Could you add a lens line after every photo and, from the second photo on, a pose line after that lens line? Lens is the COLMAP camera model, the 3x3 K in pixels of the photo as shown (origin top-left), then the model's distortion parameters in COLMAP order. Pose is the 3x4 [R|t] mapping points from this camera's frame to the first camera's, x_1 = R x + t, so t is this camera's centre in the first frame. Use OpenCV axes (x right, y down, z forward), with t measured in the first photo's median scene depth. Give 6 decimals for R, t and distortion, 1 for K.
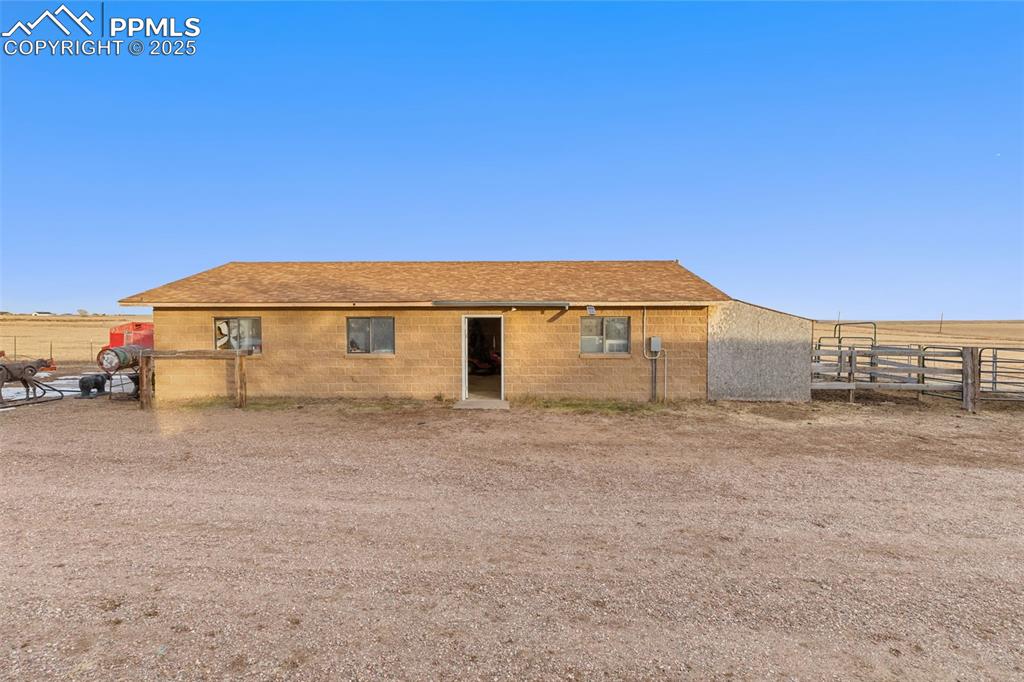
lens RADIAL K [[460.2, 0, 510.0], [0, 460.2, 332.7], [0, 0, 1]] dist [0.002042, 0.000237]
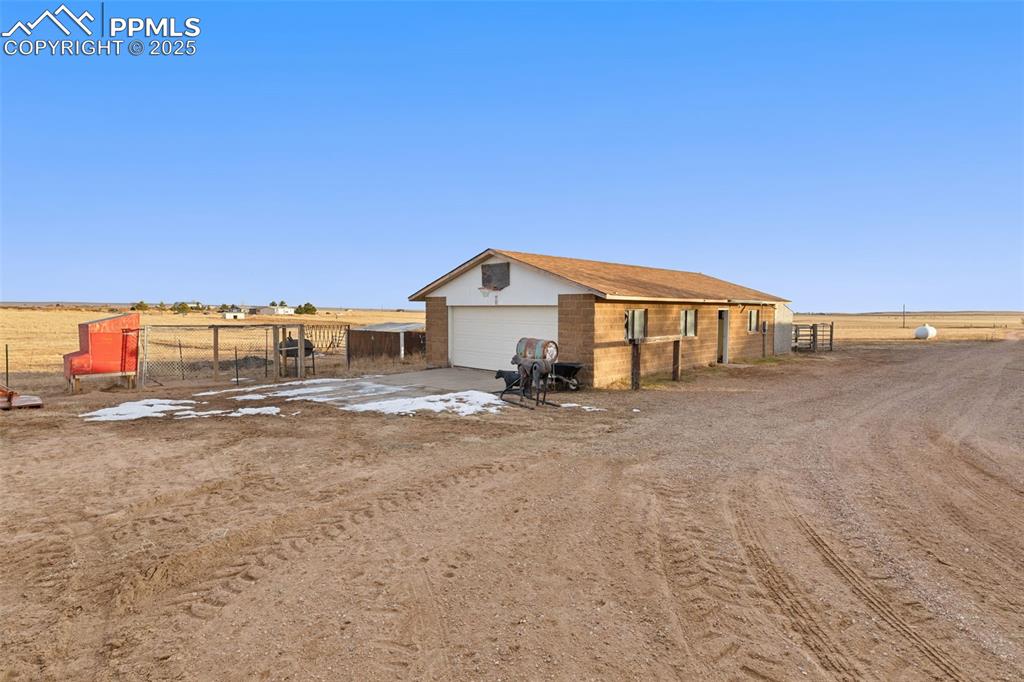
lens RADIAL K [[460.2, 0, 510.0], [0, 460.2, 332.7], [0, 0, 1]] dist [0.002042, 0.000237]
pose [[0.739948, -0.028949, 0.672041, -1.578034], [-0.002558, 0.998945, 0.045847, -0.025327], [-0.672659, -0.035643, 0.739094, 0.355776]]
